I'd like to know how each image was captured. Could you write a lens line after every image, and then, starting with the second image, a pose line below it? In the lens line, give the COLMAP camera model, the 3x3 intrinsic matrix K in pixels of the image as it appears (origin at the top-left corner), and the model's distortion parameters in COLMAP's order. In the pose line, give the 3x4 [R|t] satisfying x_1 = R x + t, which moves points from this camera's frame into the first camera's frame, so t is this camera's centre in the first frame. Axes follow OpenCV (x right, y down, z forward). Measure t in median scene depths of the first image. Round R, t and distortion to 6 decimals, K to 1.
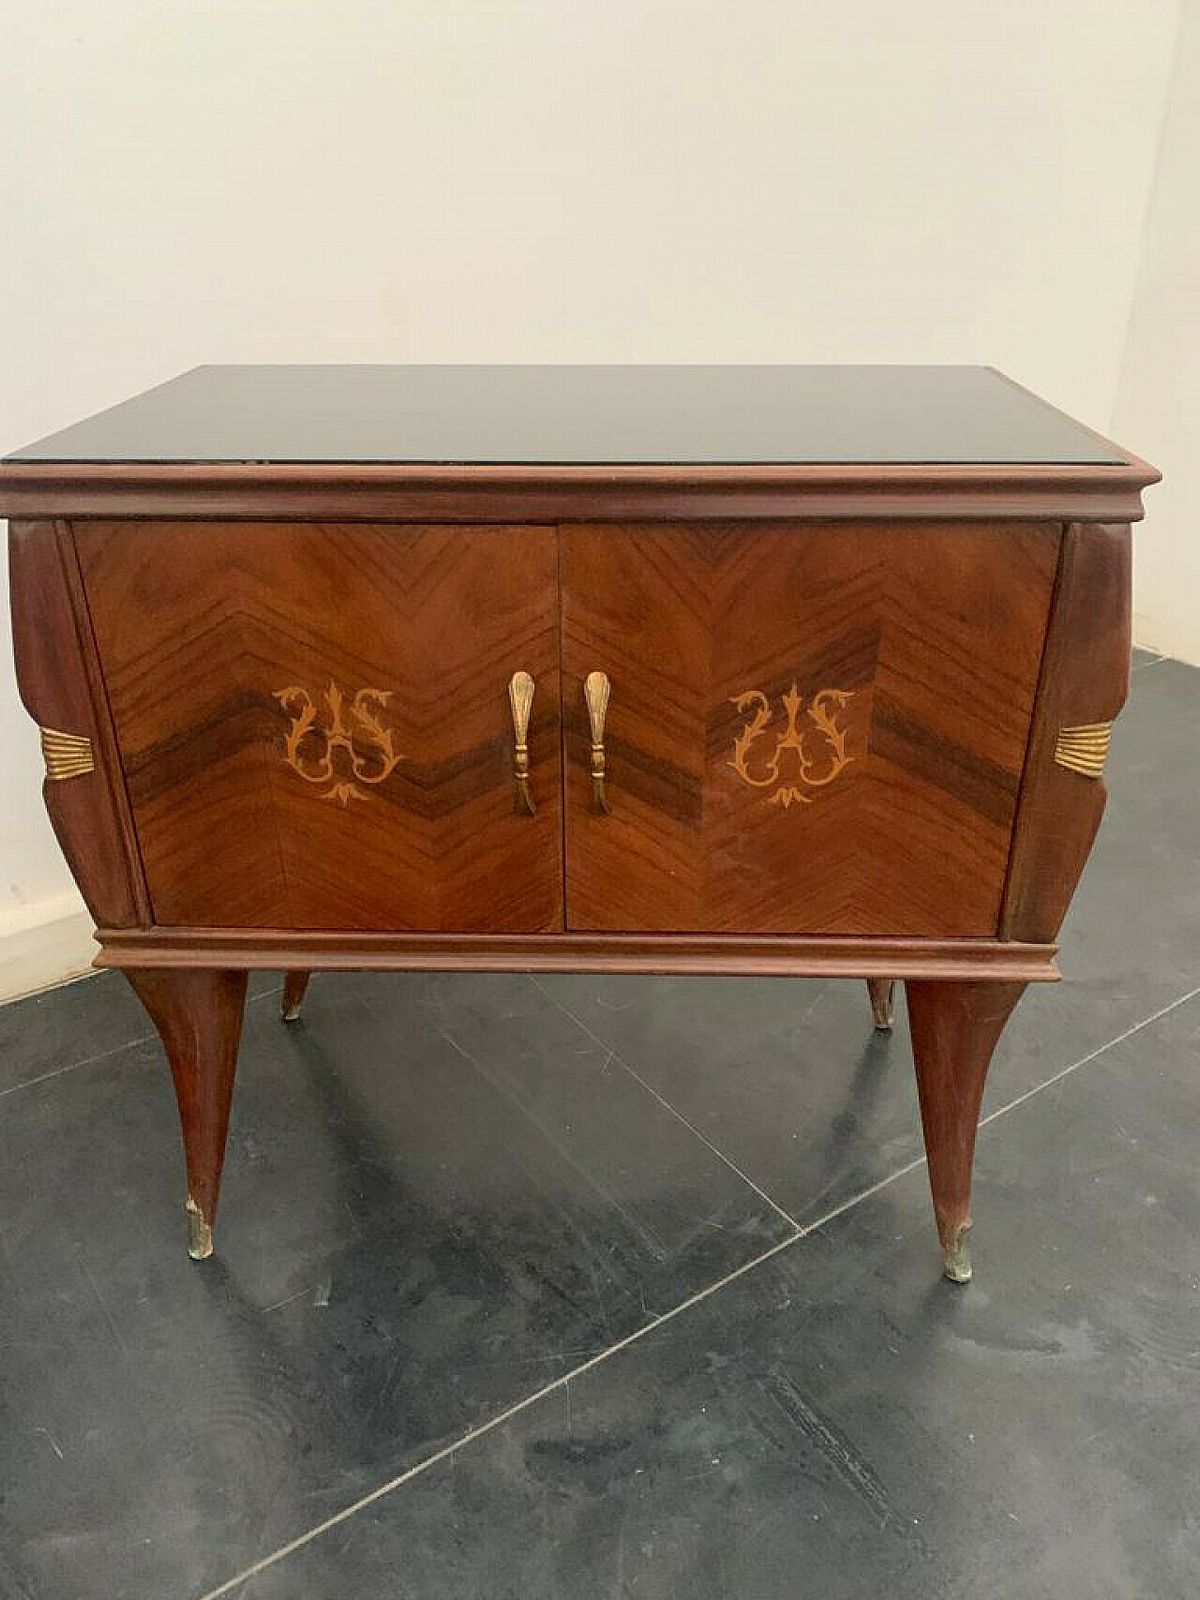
lens RADIAL K [[1220.8, 0, 602.6], [0, 1220.8, 829.1], [0, 0, 1]] dist [0.037171, -0.005718]
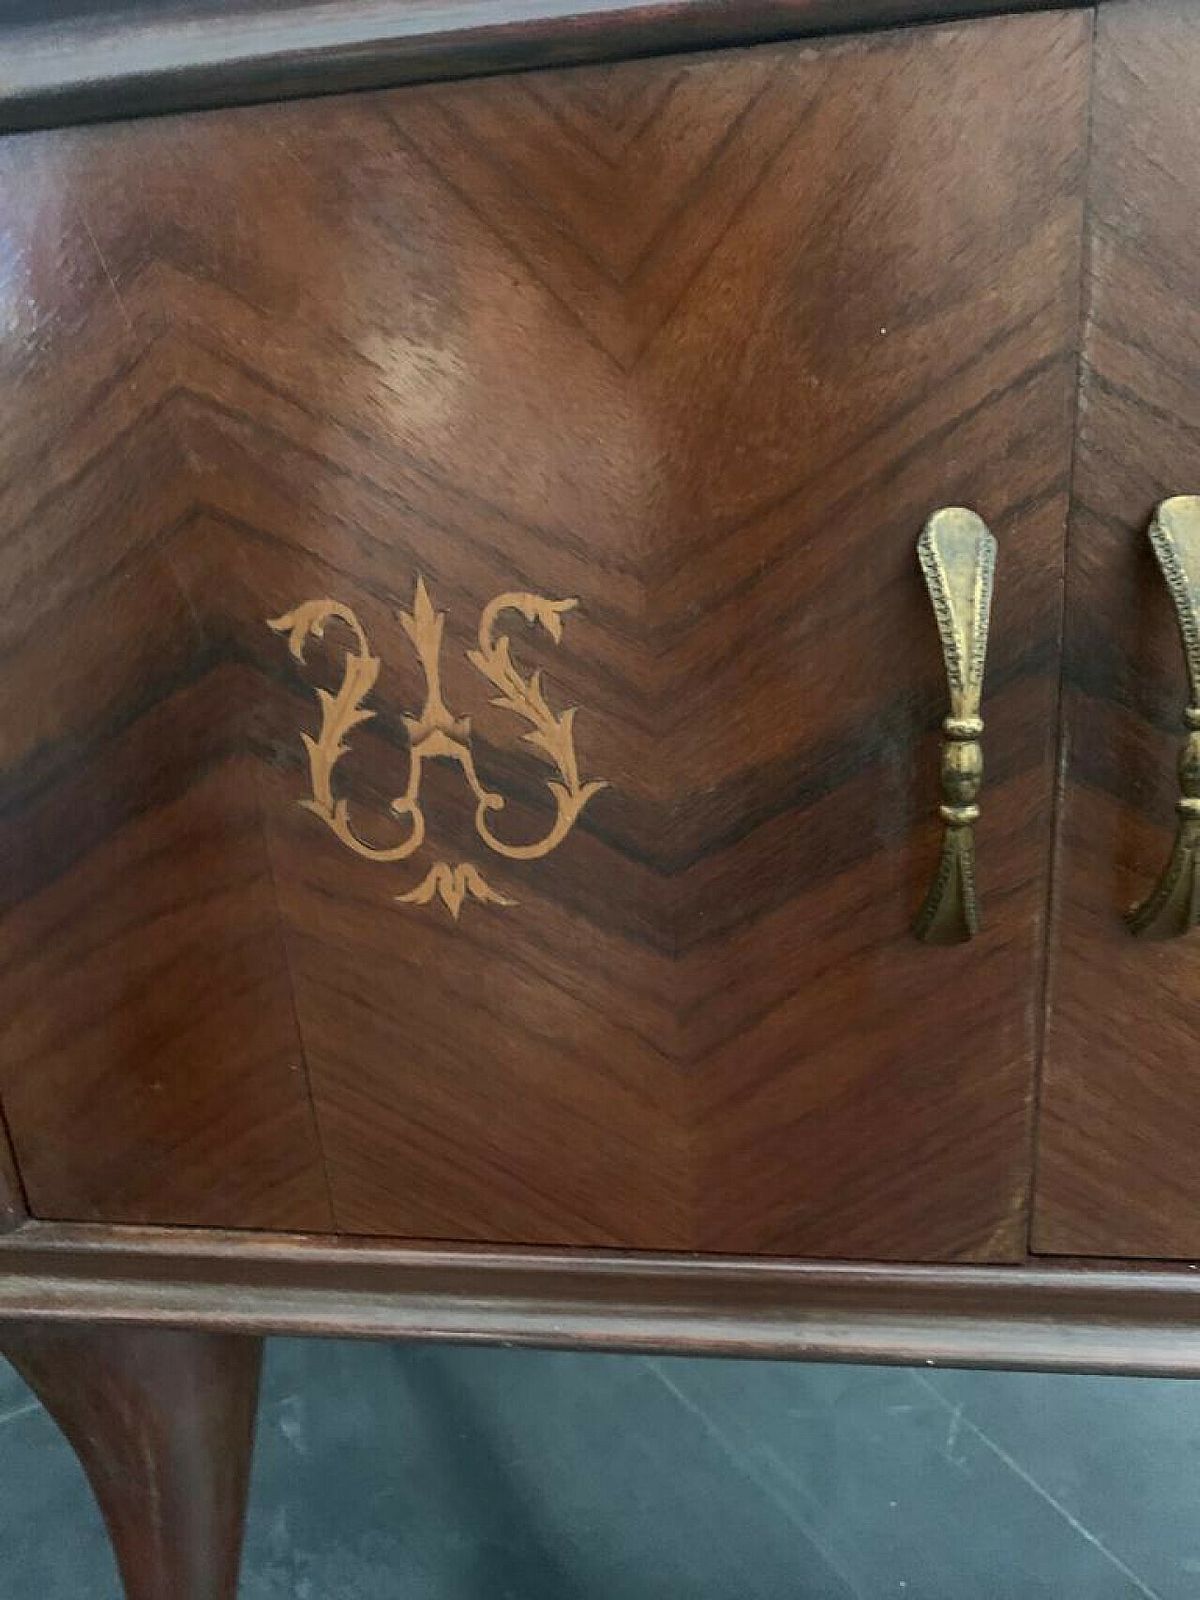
lens RADIAL K [[1206.7, 0, 600.0], [0, 1206.7, 800.0], [0, 0, 1]] dist [0.058310, -0.081415]
pose [[0.991242, -0.028850, -0.128865, -0.118057], [0.006078, 0.984776, -0.173722, 0.009801], [0.131915, 0.171418, 0.976327, 0.642986]]
